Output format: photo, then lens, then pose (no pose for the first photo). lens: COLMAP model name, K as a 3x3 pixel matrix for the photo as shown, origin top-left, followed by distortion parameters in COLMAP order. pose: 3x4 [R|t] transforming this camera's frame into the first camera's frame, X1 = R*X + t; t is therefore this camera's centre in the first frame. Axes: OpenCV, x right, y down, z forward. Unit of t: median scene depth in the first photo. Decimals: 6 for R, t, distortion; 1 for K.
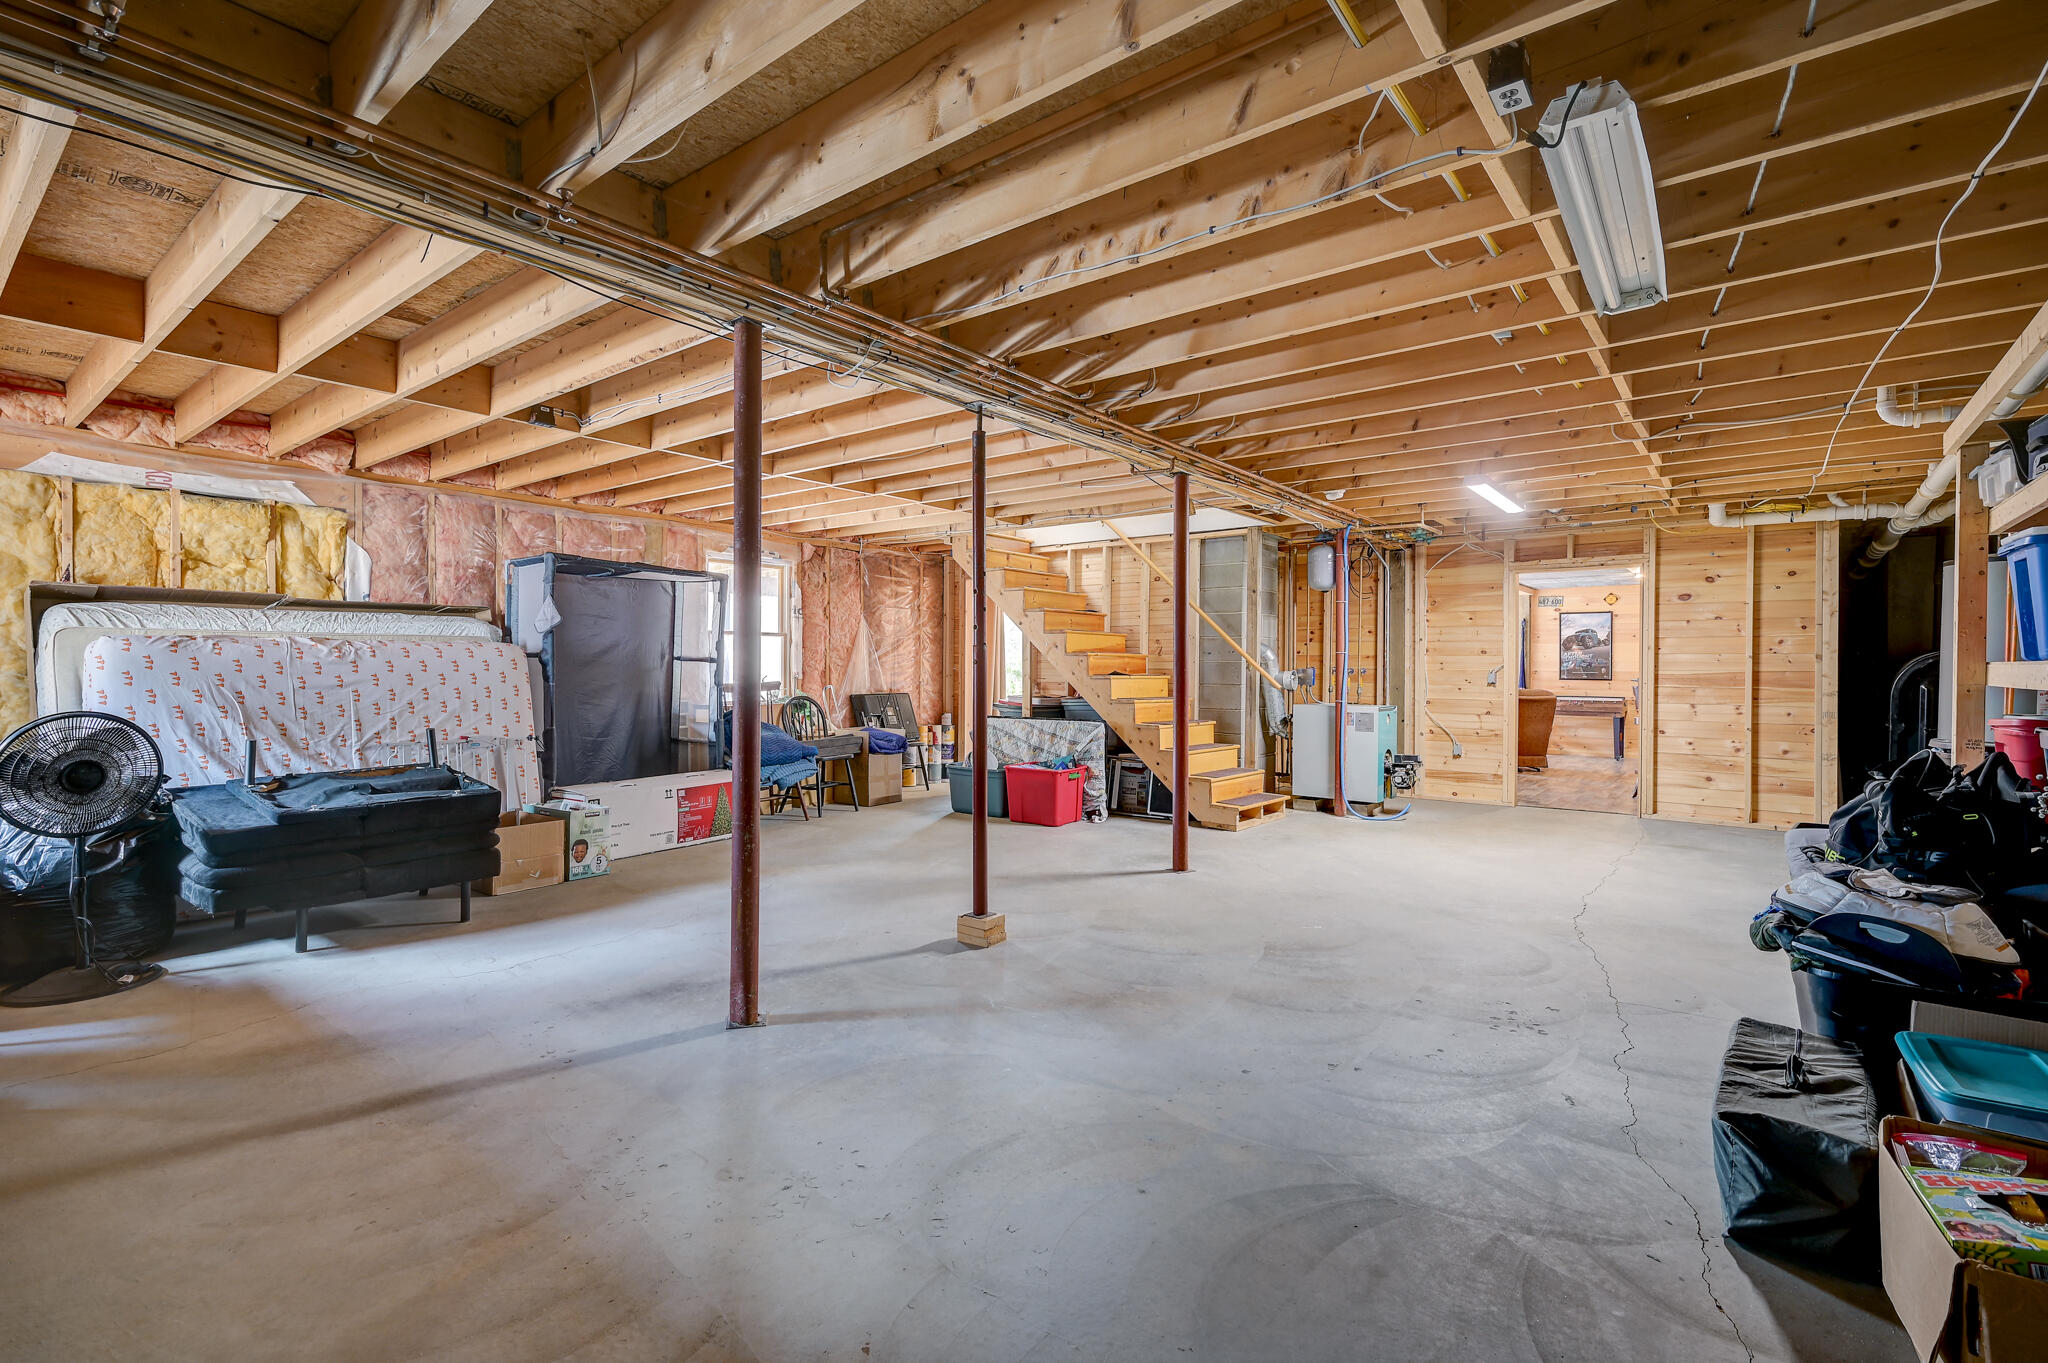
lens RADIAL K [[923.1, 0, 1021.9], [0, 923.1, 673.4], [0, 0, 1]] dist [-0.001887, -0.000071]
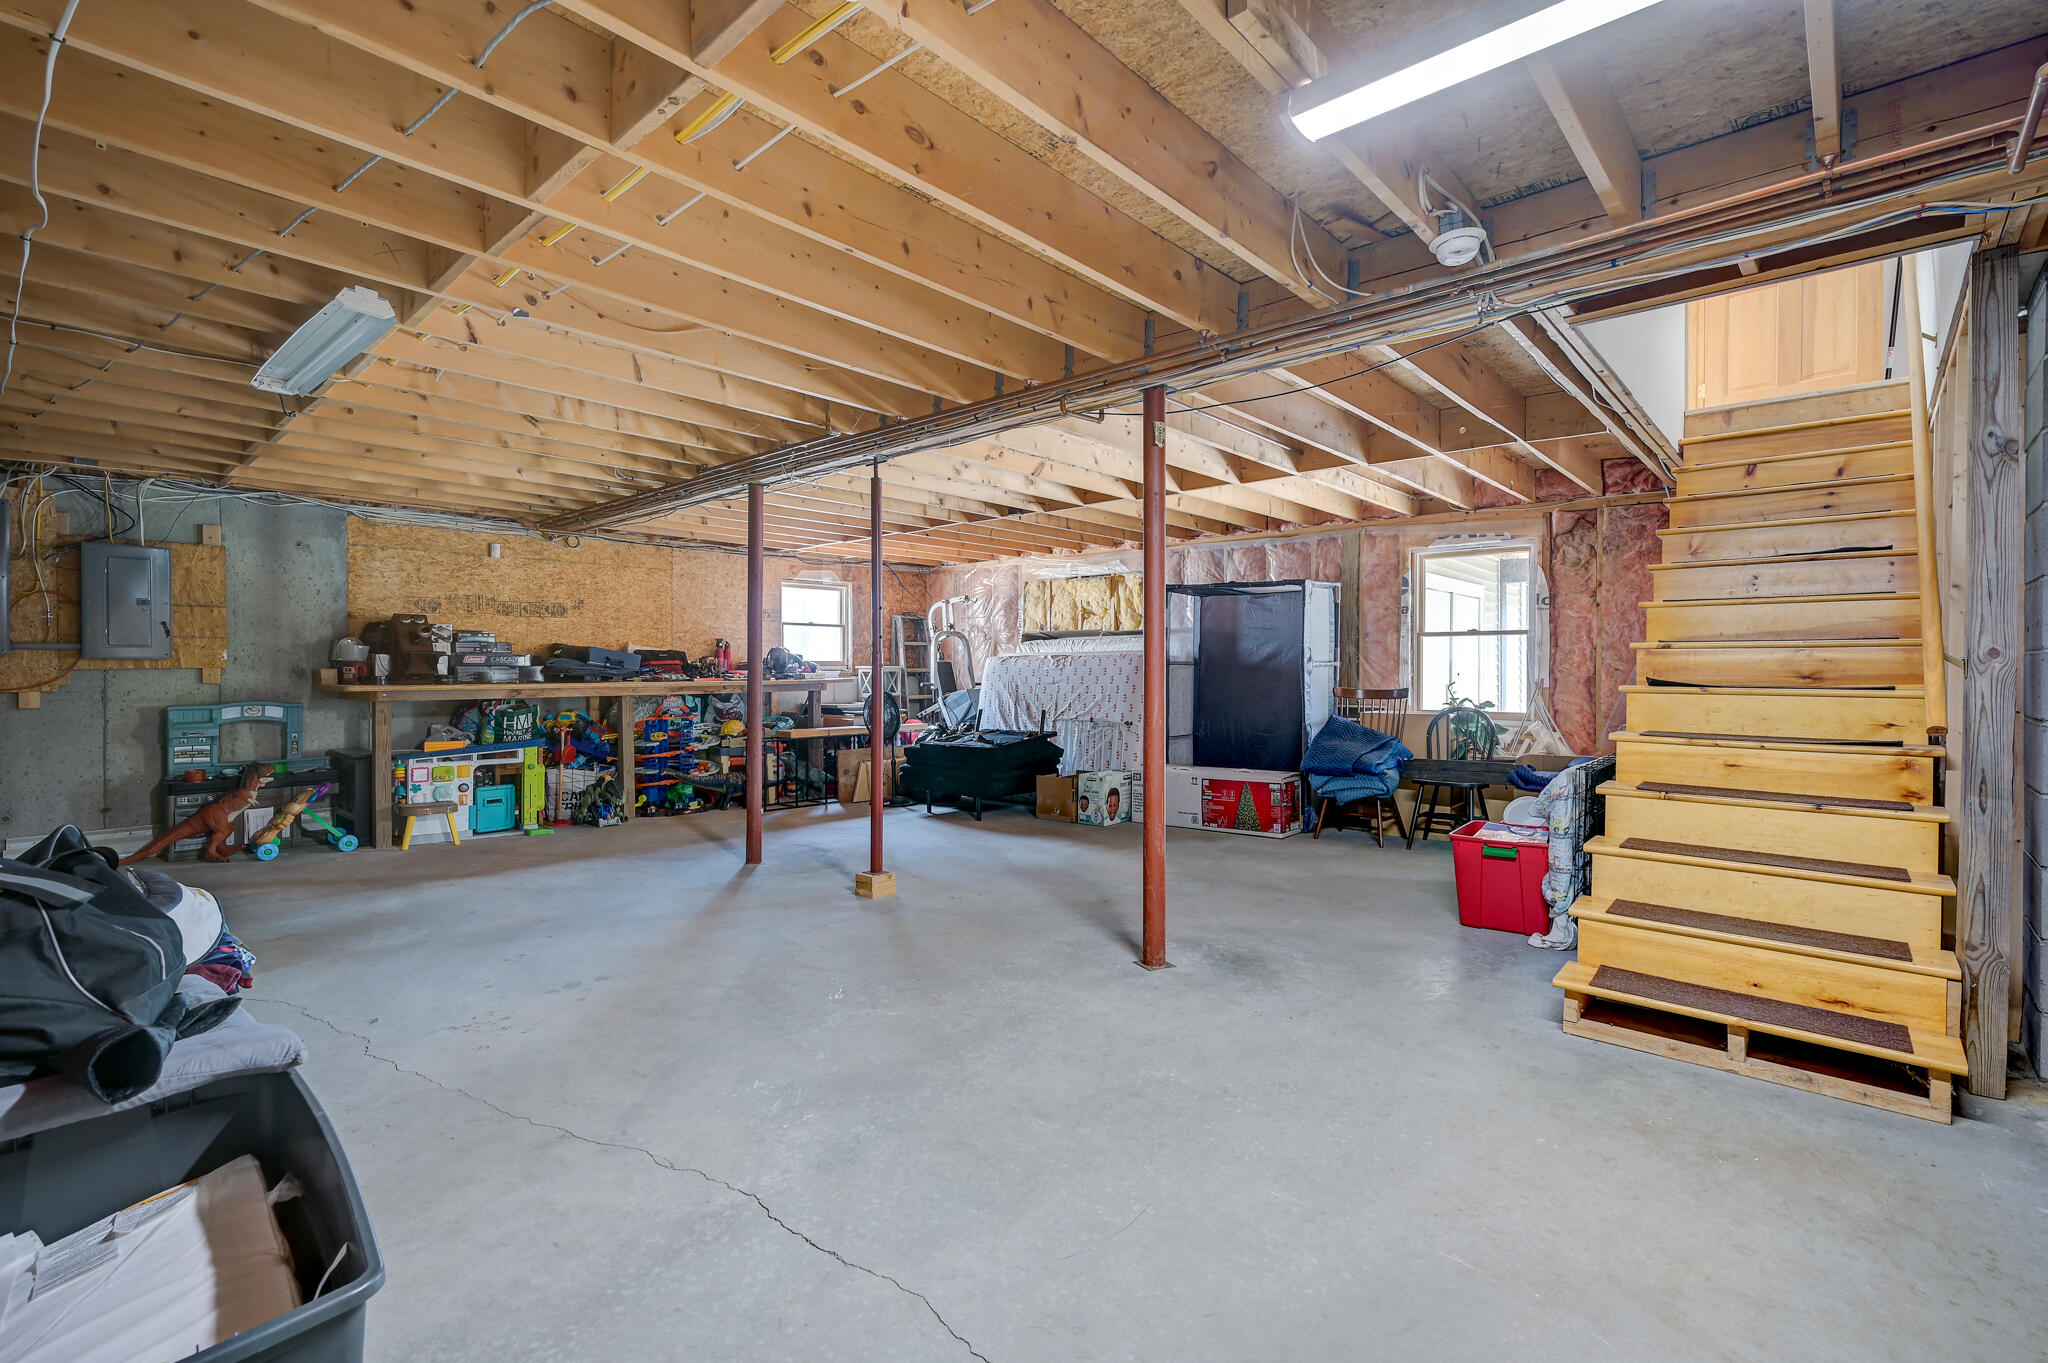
lens RADIAL K [[923.1, 0, 1021.9], [0, 923.1, 673.4], [0, 0, 1]] dist [-0.001887, -0.000071]
pose [[-0.070725, -0.001924, -0.997494, 0.791842], [-0.010108, 0.999948, -0.001212, -0.001210], [0.997445, 0.009997, -0.070741, 0.863487]]
